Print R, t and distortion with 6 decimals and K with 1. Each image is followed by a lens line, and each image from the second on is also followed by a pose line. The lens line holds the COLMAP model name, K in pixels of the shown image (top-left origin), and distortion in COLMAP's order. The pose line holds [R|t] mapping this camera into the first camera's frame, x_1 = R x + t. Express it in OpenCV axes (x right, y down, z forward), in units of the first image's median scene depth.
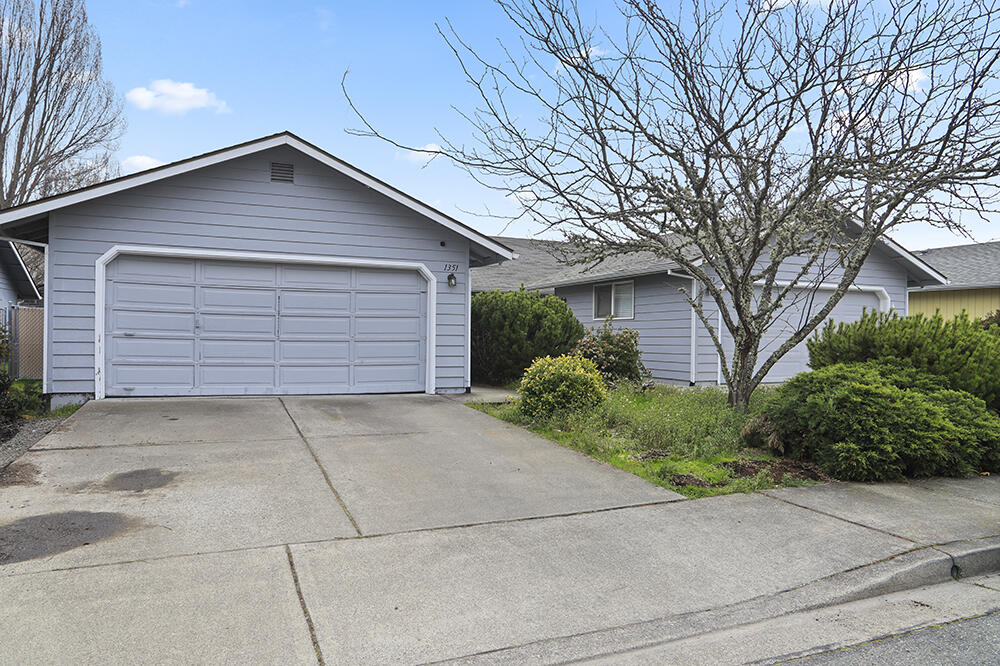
lens RADIAL K [[692.9, 0, 500.0], [0, 692.9, 333.0], [0, 0, 1]] dist [-0.073201, 0.081133]
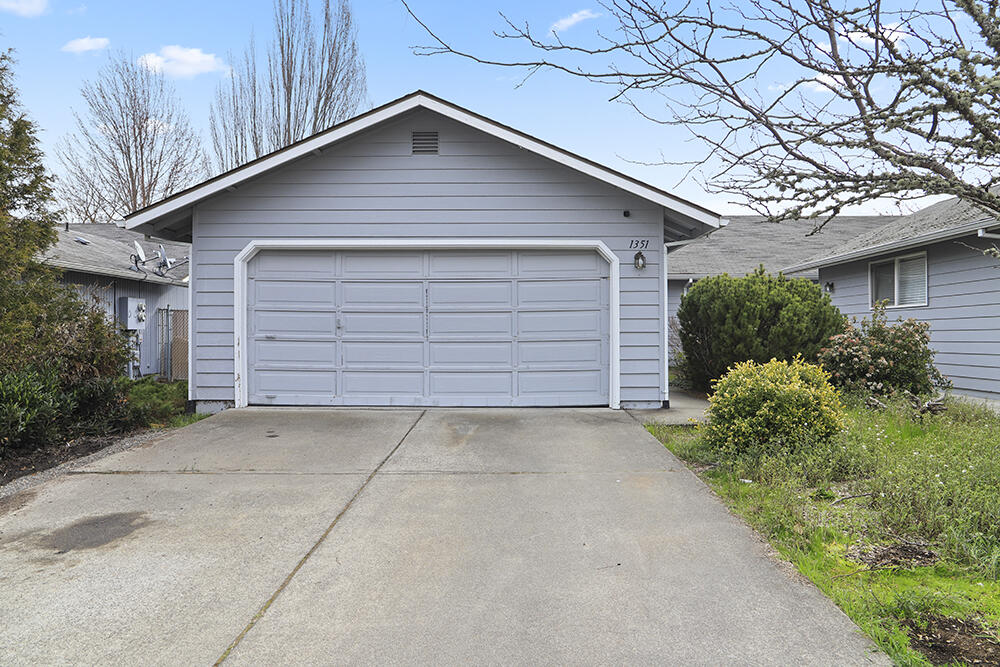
lens RADIAL K [[692.9, 0, 500.0], [0, 692.9, 333.5], [0, 0, 1]] dist [-0.073201, 0.081133]
pose [[0.917641, -0.014711, -0.397138, 0.101487], [0.015927, 0.999873, -0.000236, 0.002374], [0.397092, -0.006108, 0.917759, 0.266585]]
